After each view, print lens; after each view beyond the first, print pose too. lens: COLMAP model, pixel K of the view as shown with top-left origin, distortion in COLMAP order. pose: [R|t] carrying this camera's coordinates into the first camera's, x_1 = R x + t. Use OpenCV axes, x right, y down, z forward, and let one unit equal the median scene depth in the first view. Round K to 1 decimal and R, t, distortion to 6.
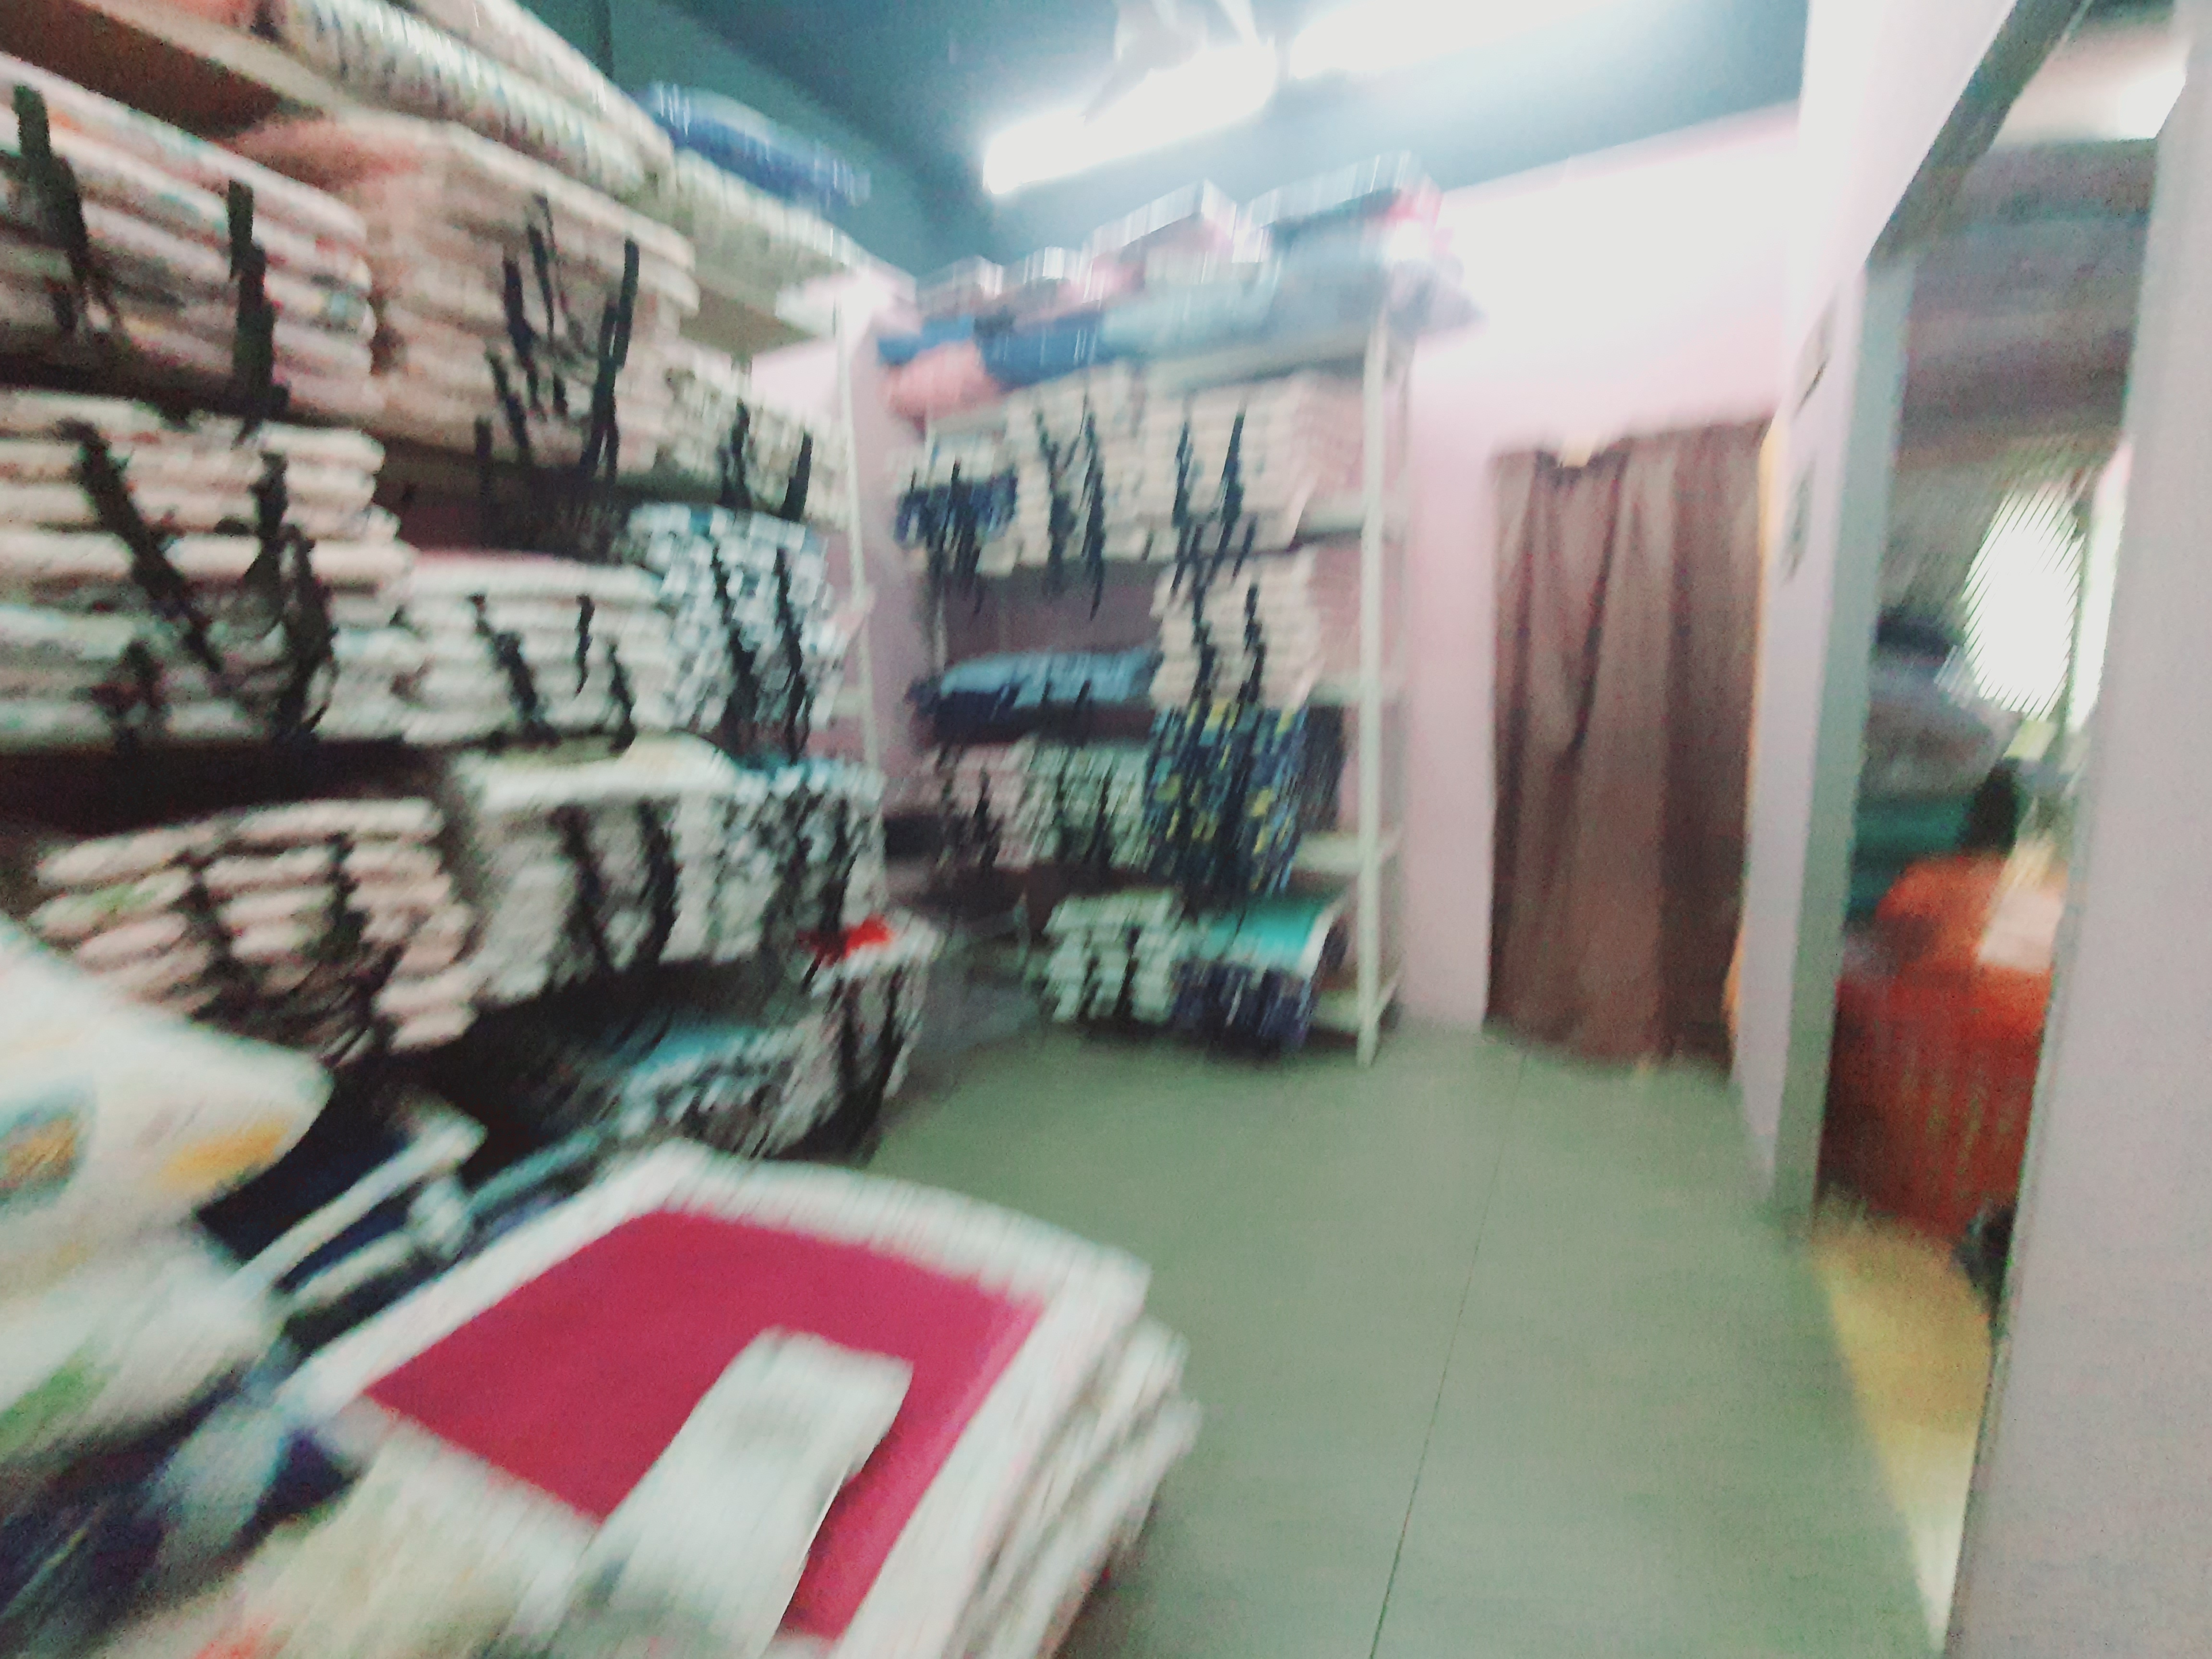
lens RADIAL K [[887.6, 0, 1106.0], [0, 887.6, 829.5], [0, 0, 1]] dist [0.000322, -0.000872]
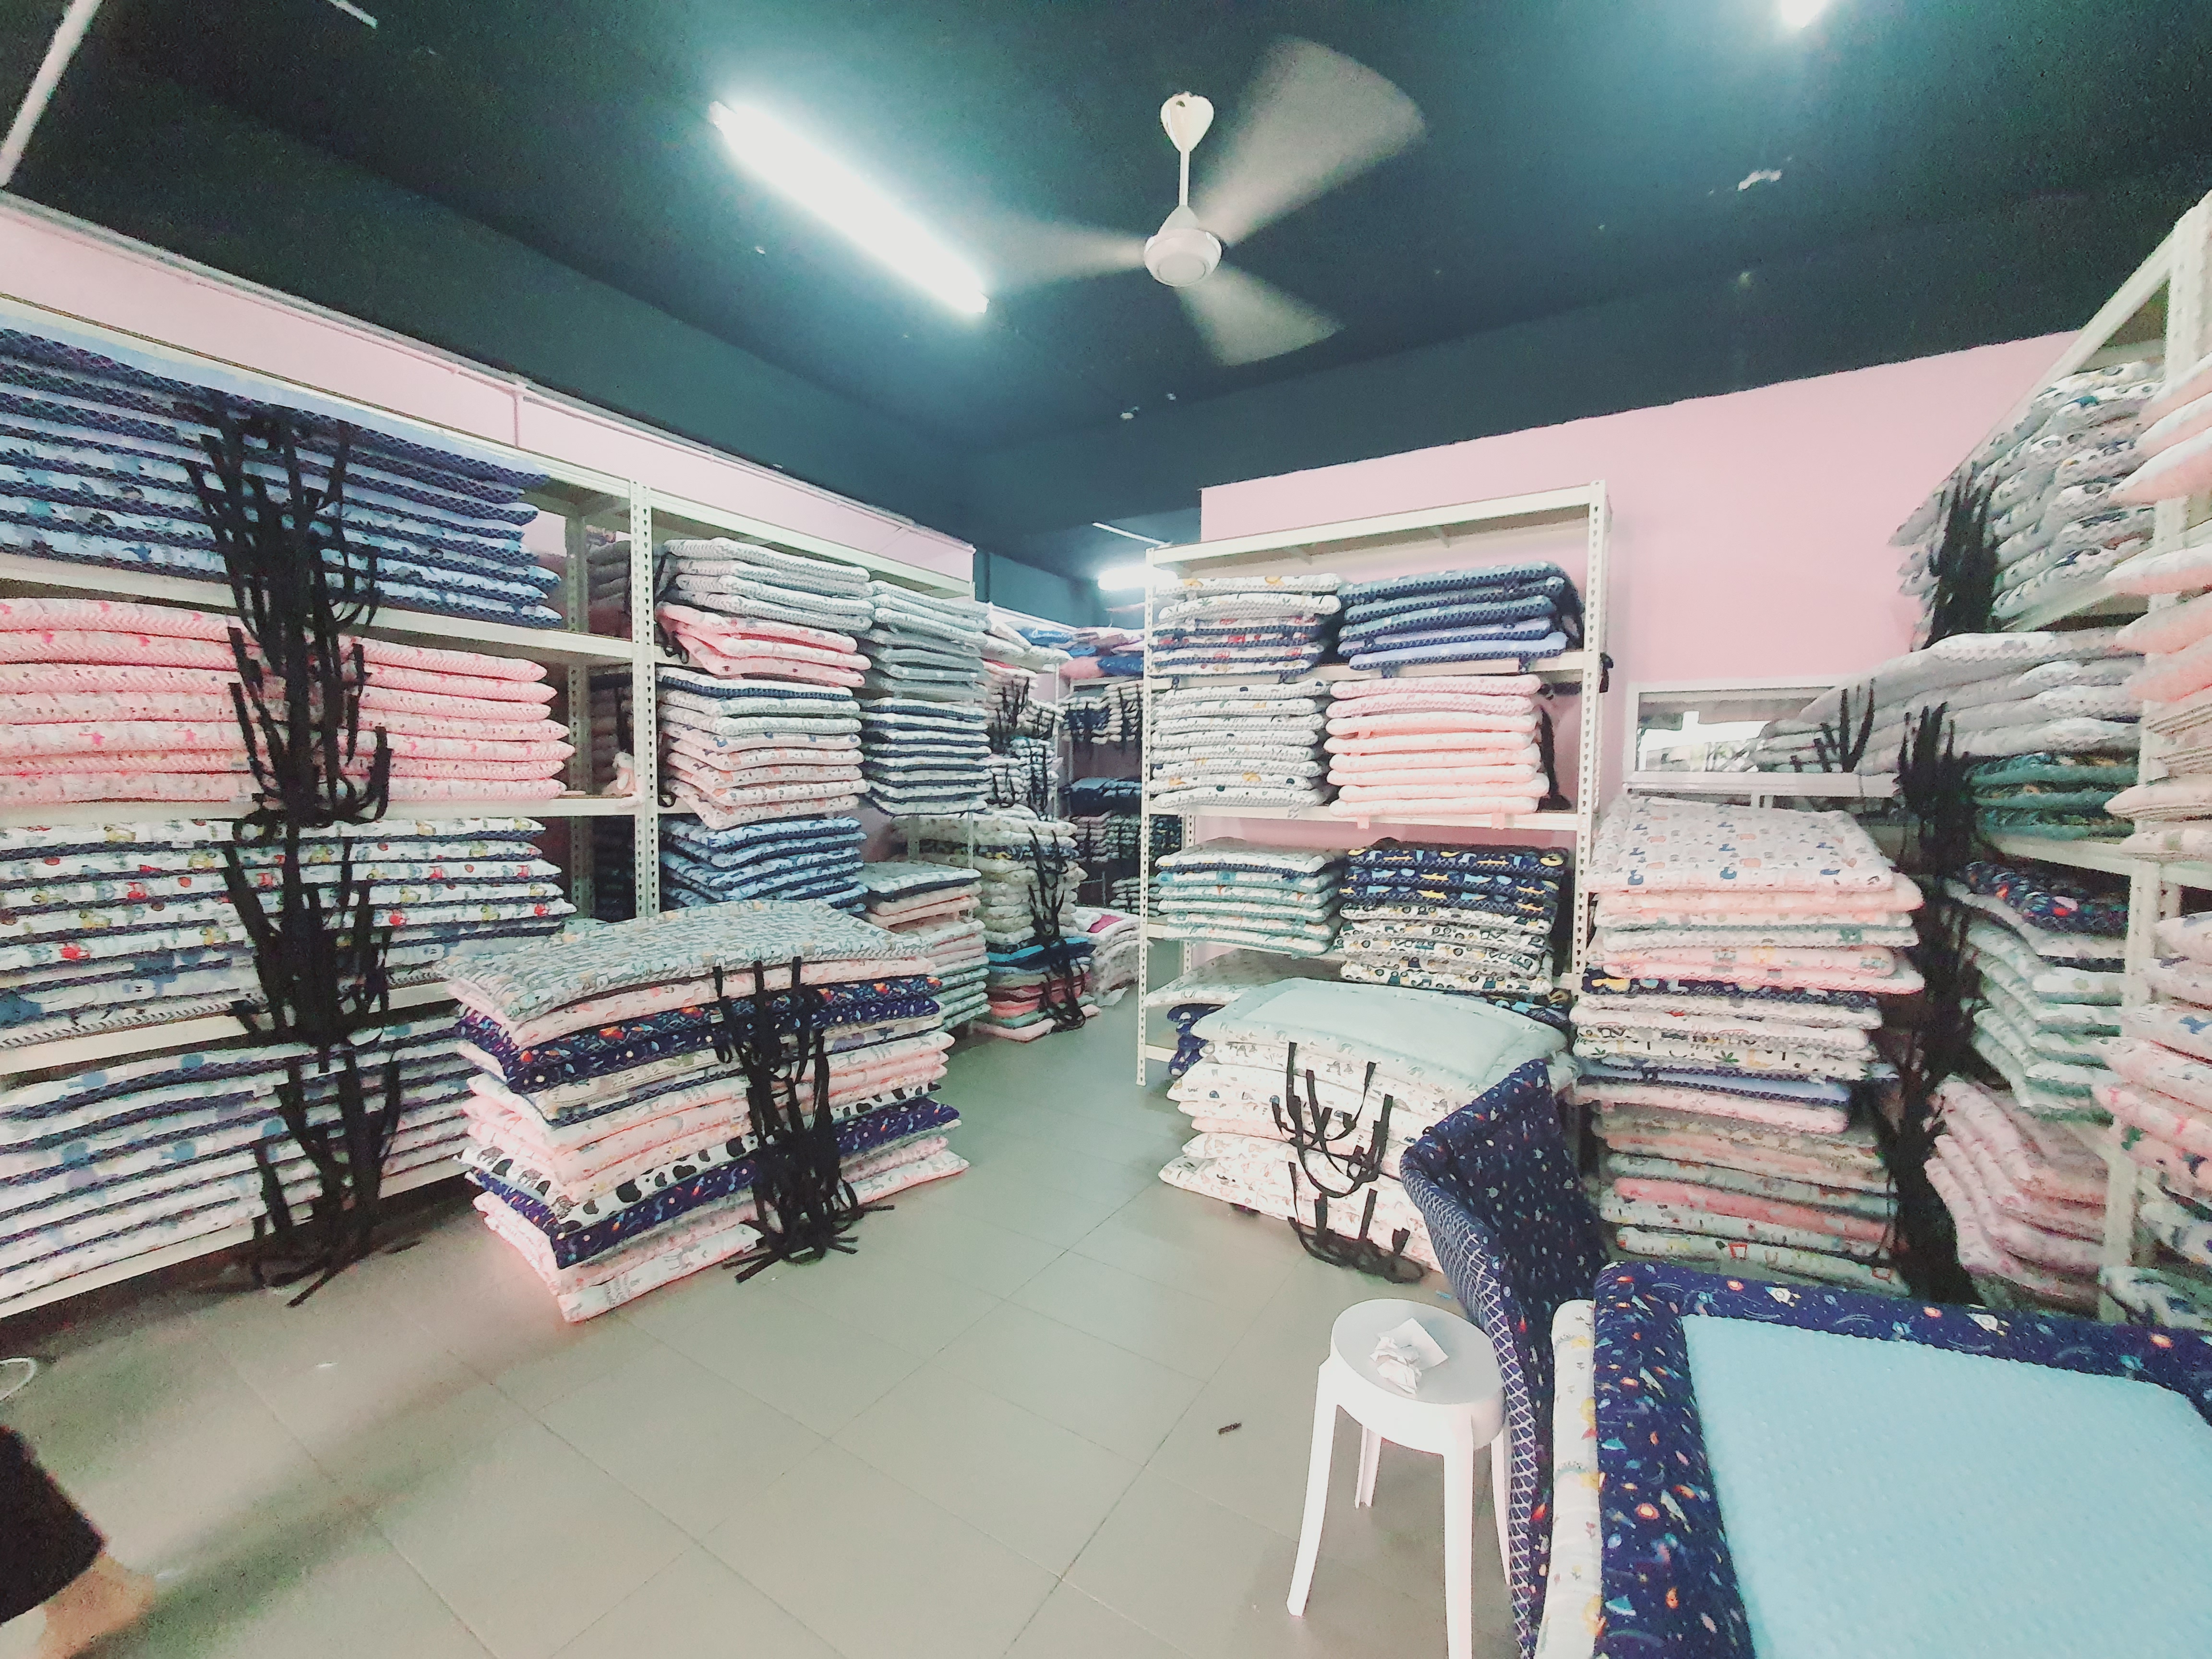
lens RADIAL K [[887.6, 0, 1106.0], [0, 887.6, 829.5], [0, 0, 1]] dist [0.000322, -0.000872]
pose [[0.998343, 0.035805, -0.045046, 0.019994], [-0.040526, 0.993249, -0.108693, 0.248510], [0.040850, 0.110339, 0.993054, -1.638994]]
